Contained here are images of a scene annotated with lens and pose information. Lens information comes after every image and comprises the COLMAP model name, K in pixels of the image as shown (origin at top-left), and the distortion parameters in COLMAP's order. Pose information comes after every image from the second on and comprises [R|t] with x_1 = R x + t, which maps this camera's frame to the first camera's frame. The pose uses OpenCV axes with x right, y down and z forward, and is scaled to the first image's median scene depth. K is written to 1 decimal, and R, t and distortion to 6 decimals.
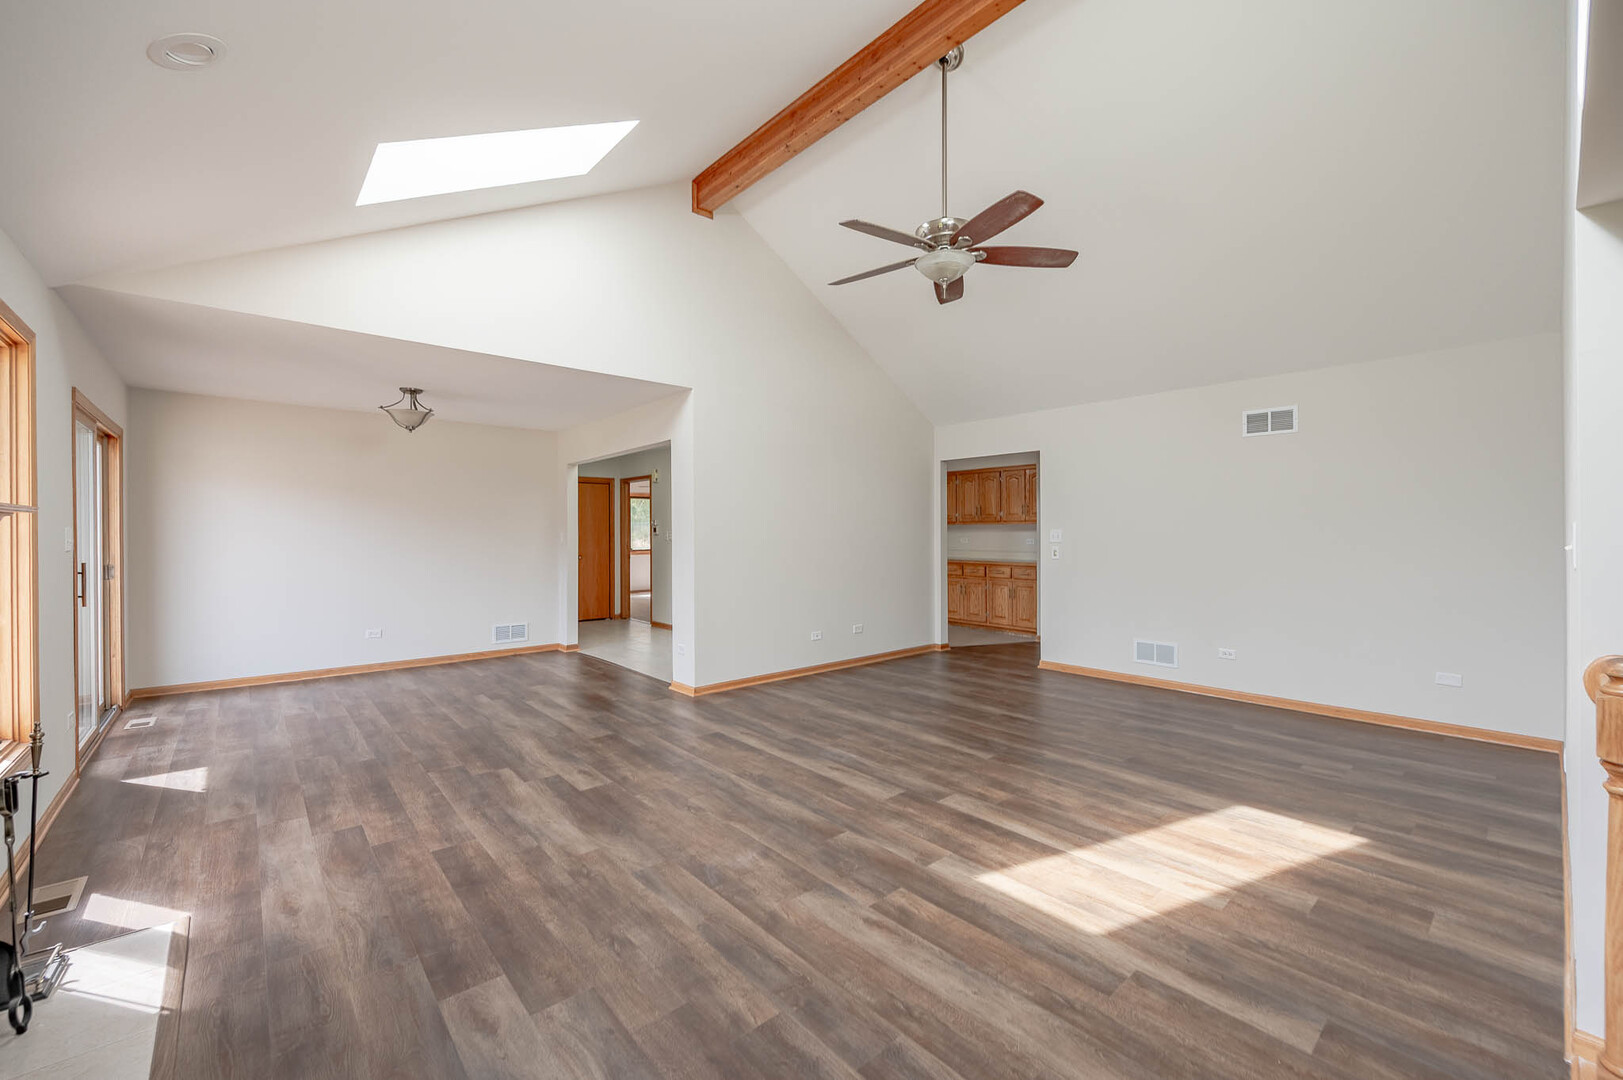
lens RADIAL K [[657.4, 0, 818.4], [0, 657.4, 531.4], [0, 0, 1]] dist [-0.002130, -0.000138]
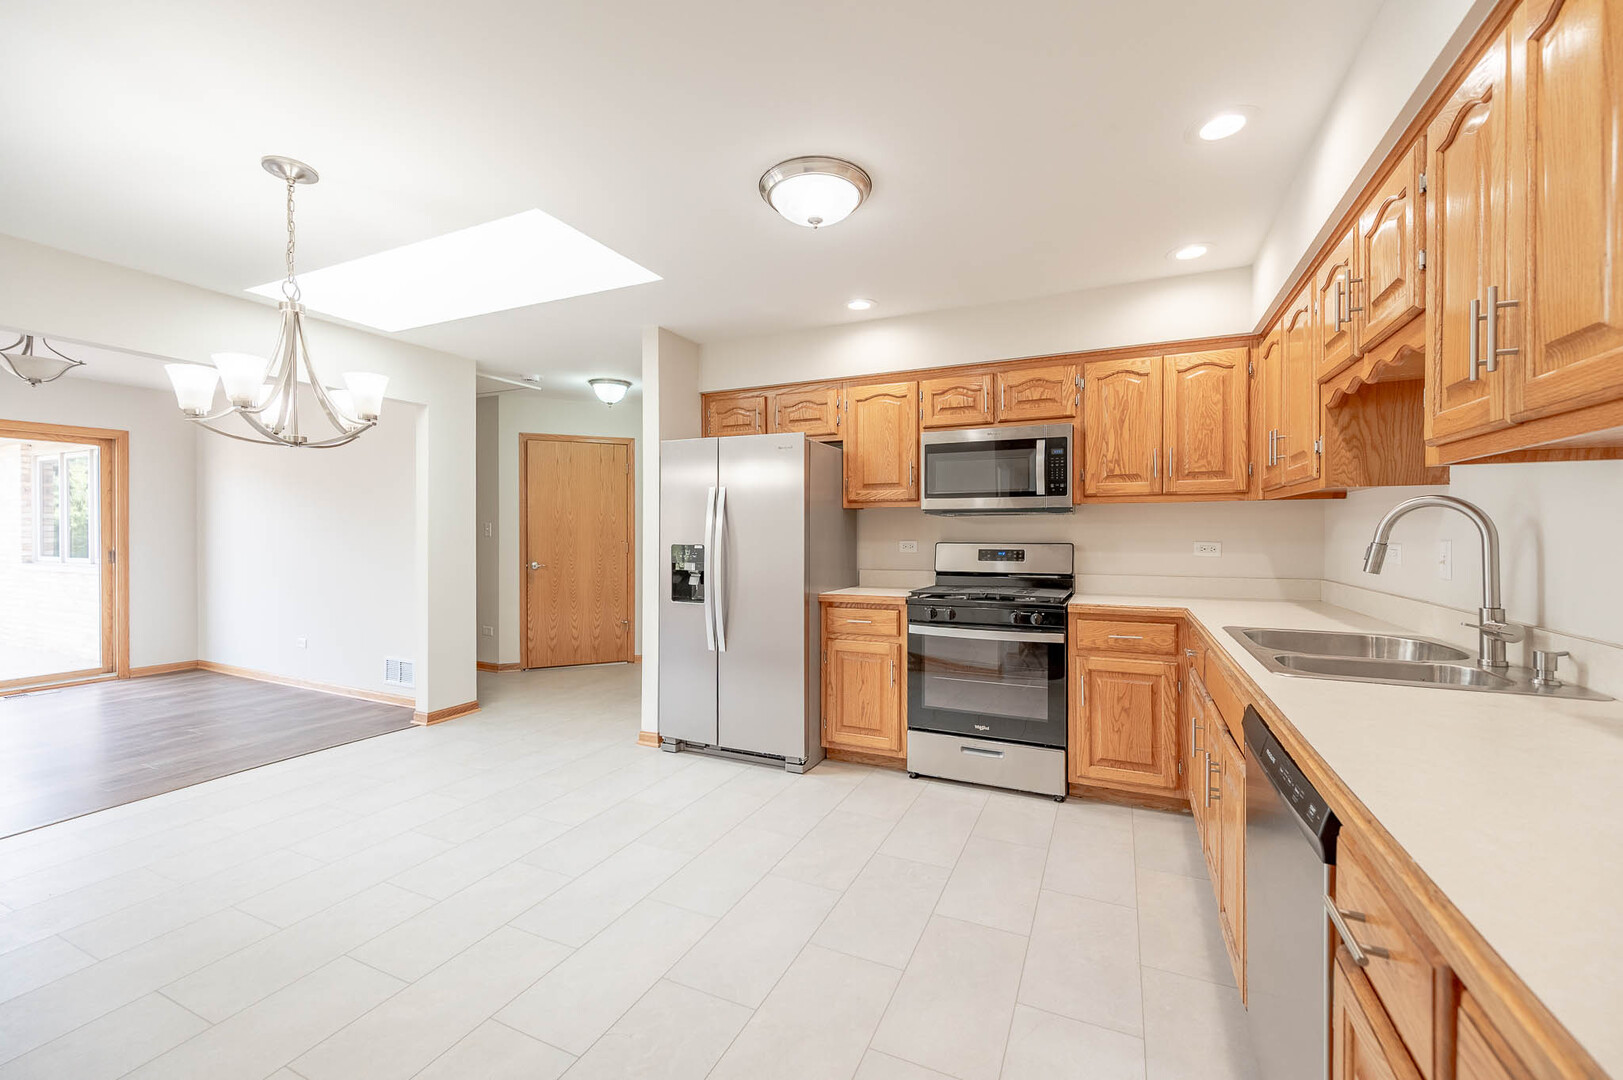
lens RADIAL K [[641.6, 0, 809.7], [0, 641.6, 532.9], [0, 0, 1]] dist [-0.001039, -0.000204]
pose [[0.408965, 0.011786, -0.912474, 0.611135], [-0.003385, 0.999929, 0.011399, 0.005742], [0.912544, -0.001573, 0.408976, 2.258482]]
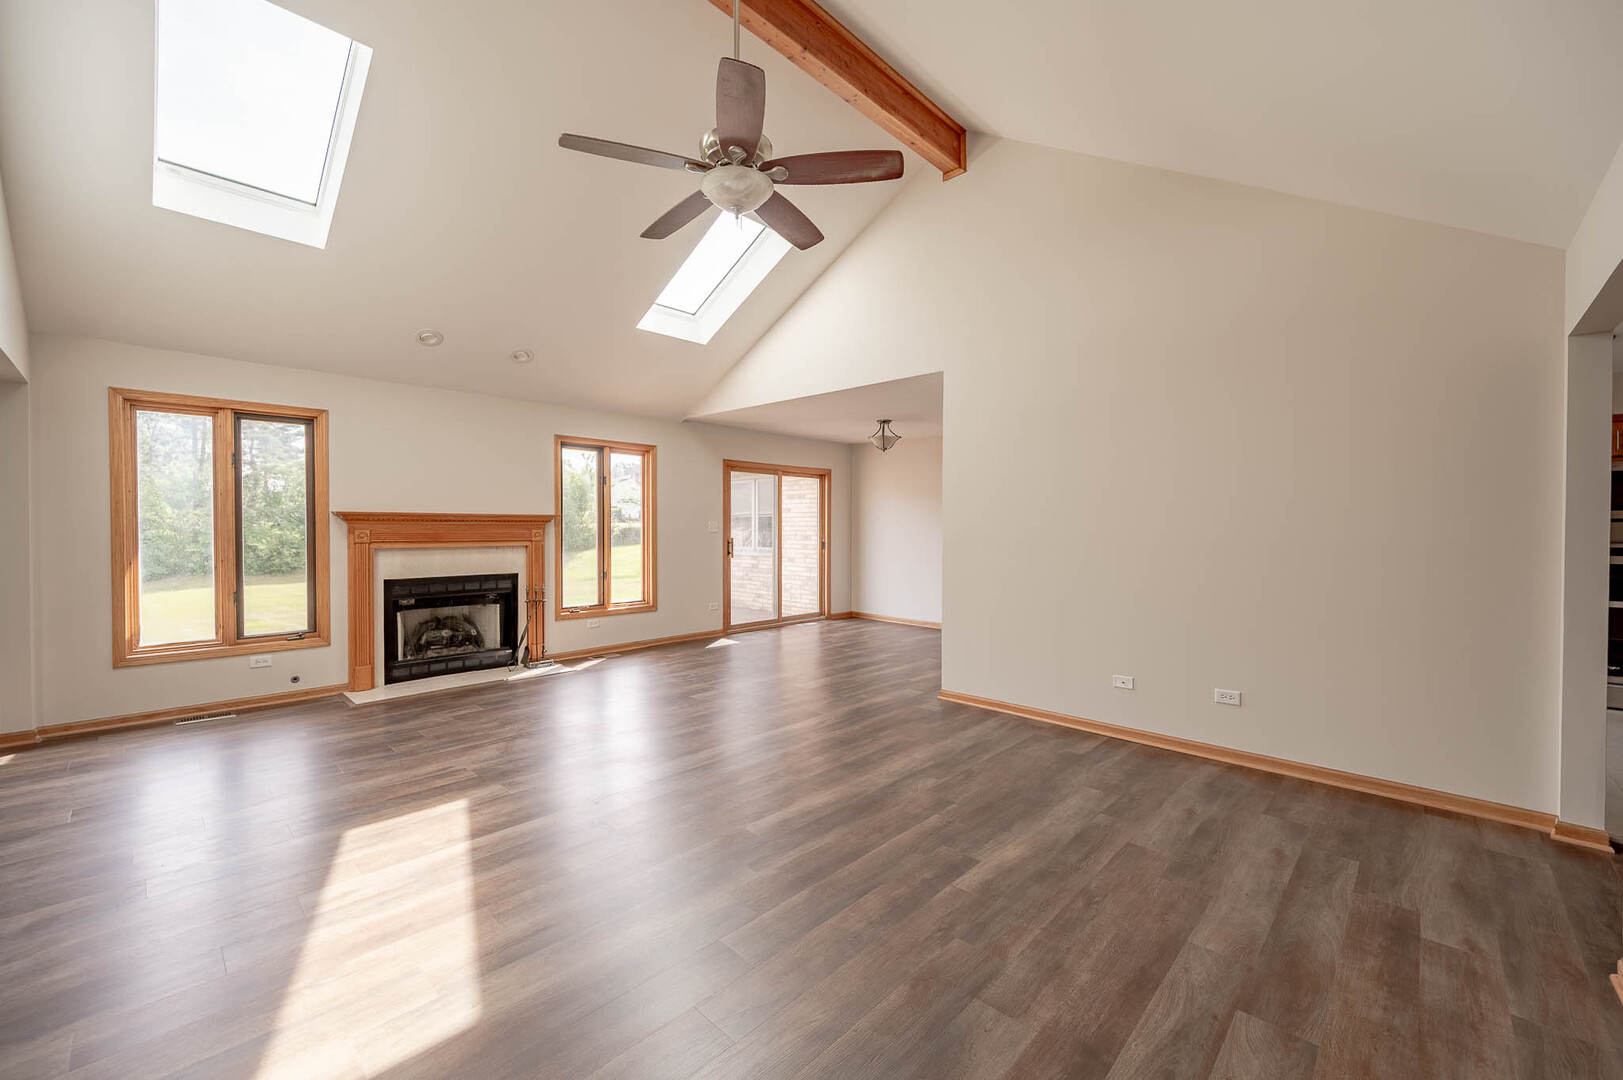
lens RADIAL K [[644.1, 0, 811.3], [0, 644.1, 537.2], [0, 0, 1]] dist [0.000193, -0.000053]
pose [[0.082741, 0.020550, -0.996359, 1.069987], [-0.002690, 0.999788, 0.020397, 0.000287], [0.996567, 0.000993, 0.082779, 1.102390]]
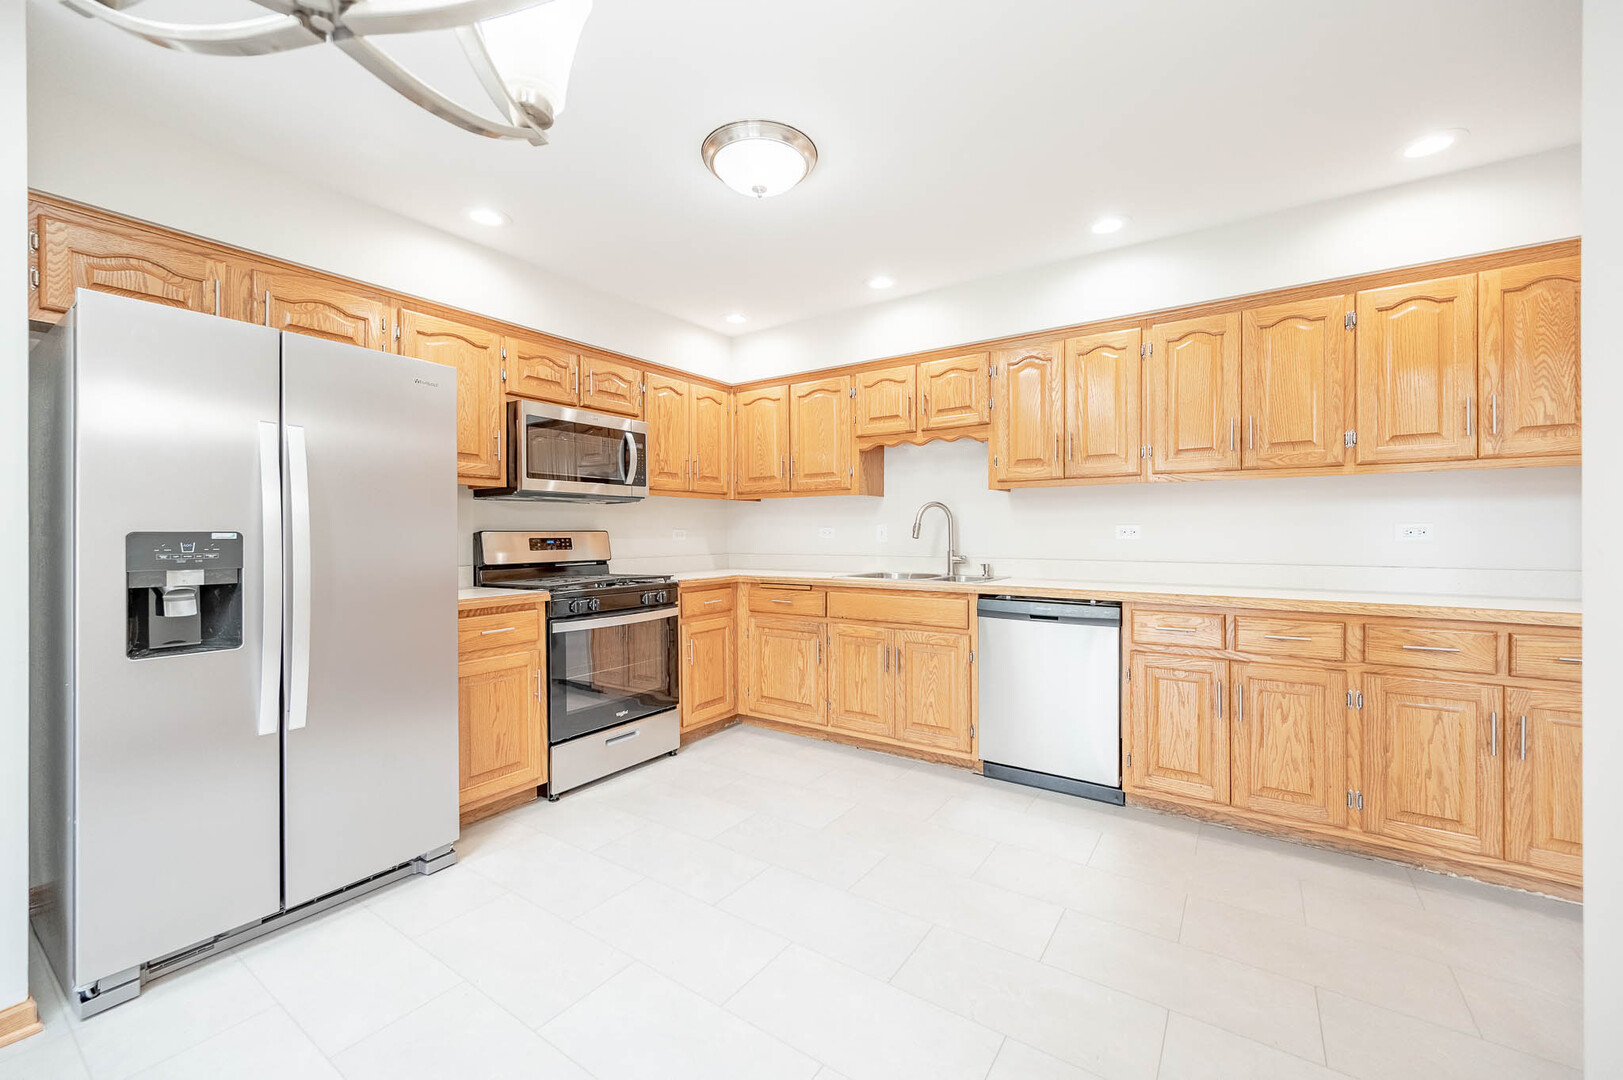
lens RADIAL K [[641.6, 0, 809.7], [0, 641.6, 532.9], [0, 0, 1]] dist [-0.001039, -0.000204]
pose [[0.970930, 0.006296, 0.239279, -0.078018], [-0.005862, 0.999980, -0.002524, 0.036770], [-0.239290, 0.001048, 0.970947, 1.907222]]
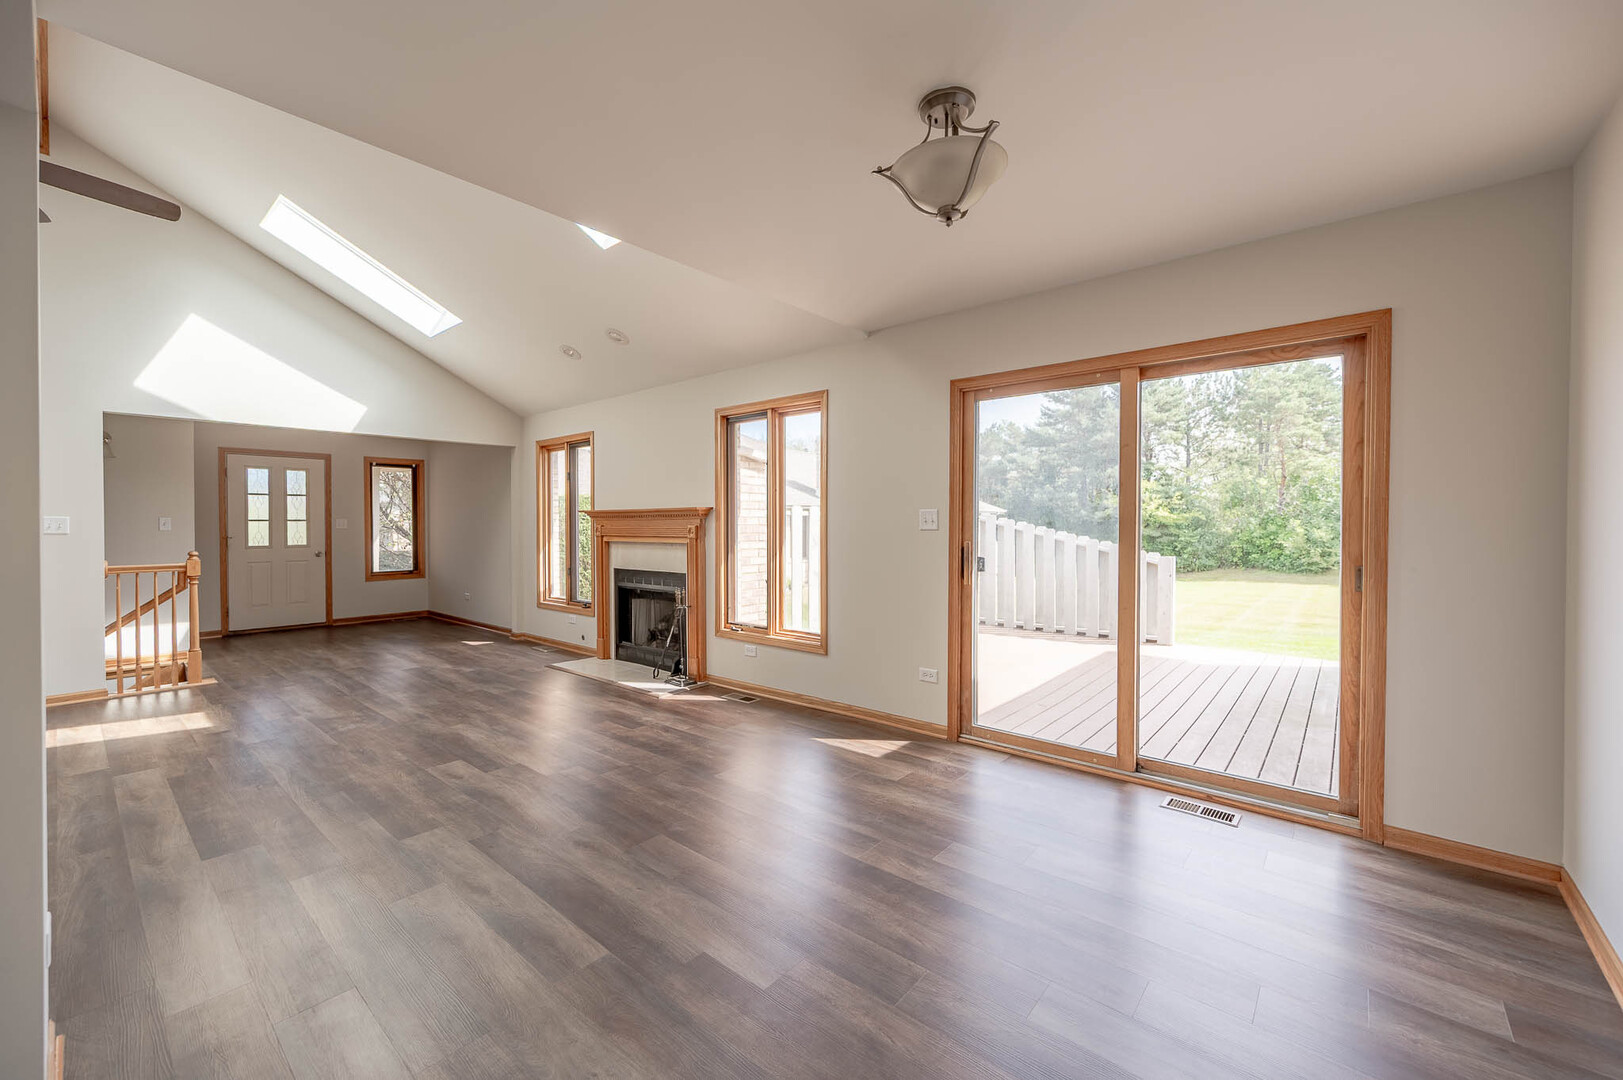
lens RADIAL K [[641.6, 0, 809.7], [0, 641.6, 532.9], [0, 0, 1]] dist [-0.001039, -0.000204]
pose [[-0.989998, 0.009065, -0.140791, -0.741593], [0.007469, 0.999902, 0.011855, 0.019312], [0.140884, 0.010684, -0.989968, 2.003894]]
